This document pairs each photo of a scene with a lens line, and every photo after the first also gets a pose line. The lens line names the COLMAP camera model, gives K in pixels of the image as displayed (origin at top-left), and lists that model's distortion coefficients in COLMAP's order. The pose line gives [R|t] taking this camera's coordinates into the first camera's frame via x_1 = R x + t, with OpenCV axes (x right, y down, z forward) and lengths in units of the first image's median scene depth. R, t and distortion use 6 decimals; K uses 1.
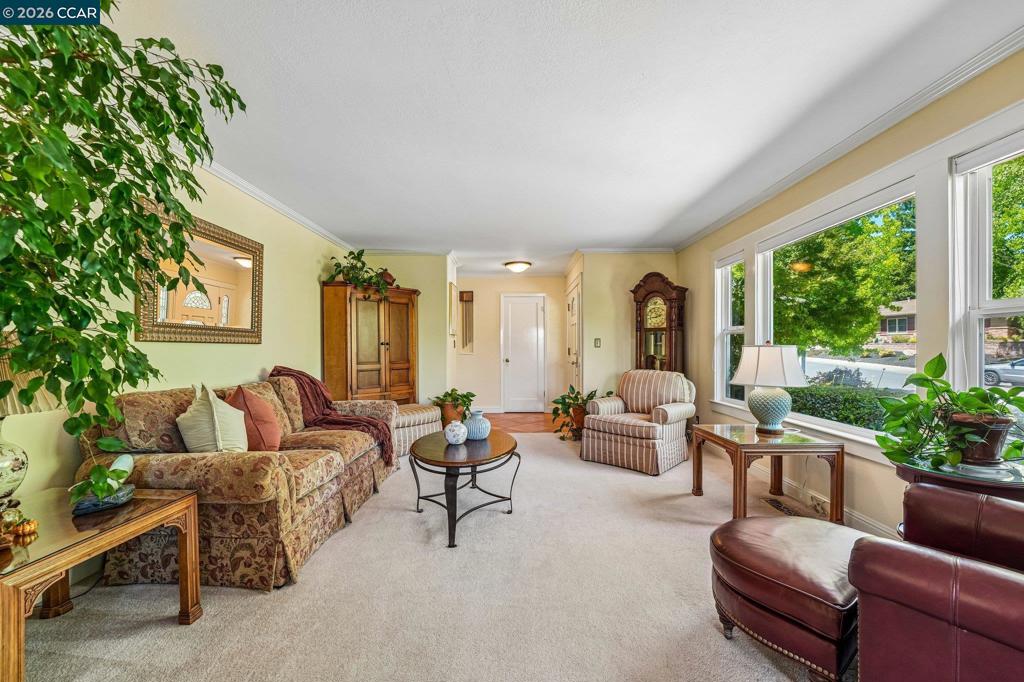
lens RADIAL K [[413.4, 0, 506.4], [0, 413.4, 350.2], [0, 0, 1]] dist [-0.018047, 0.001134]
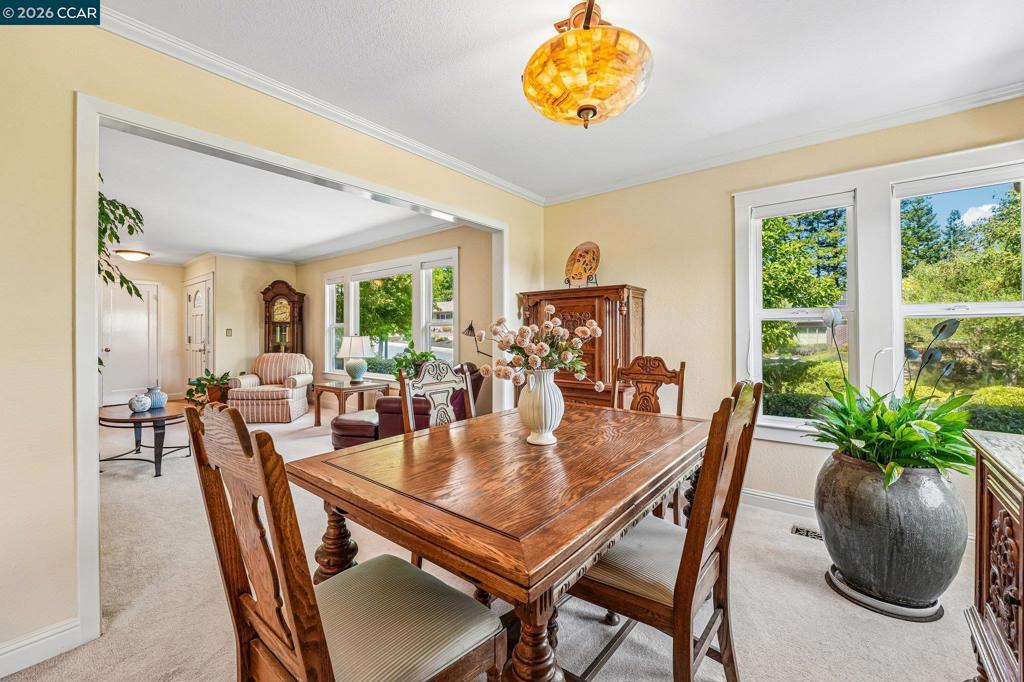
lens RADIAL K [[413.4, 0, 511.4], [0, 413.4, 337.7], [0, 0, 1]] dist [-0.018047, 0.001134]
pose [[0.611856, -0.004571, 0.790956, -0.284853], [0.002640, 0.999990, 0.003737, -0.006694], [-0.790965, -0.000199, 0.611861, -0.488503]]
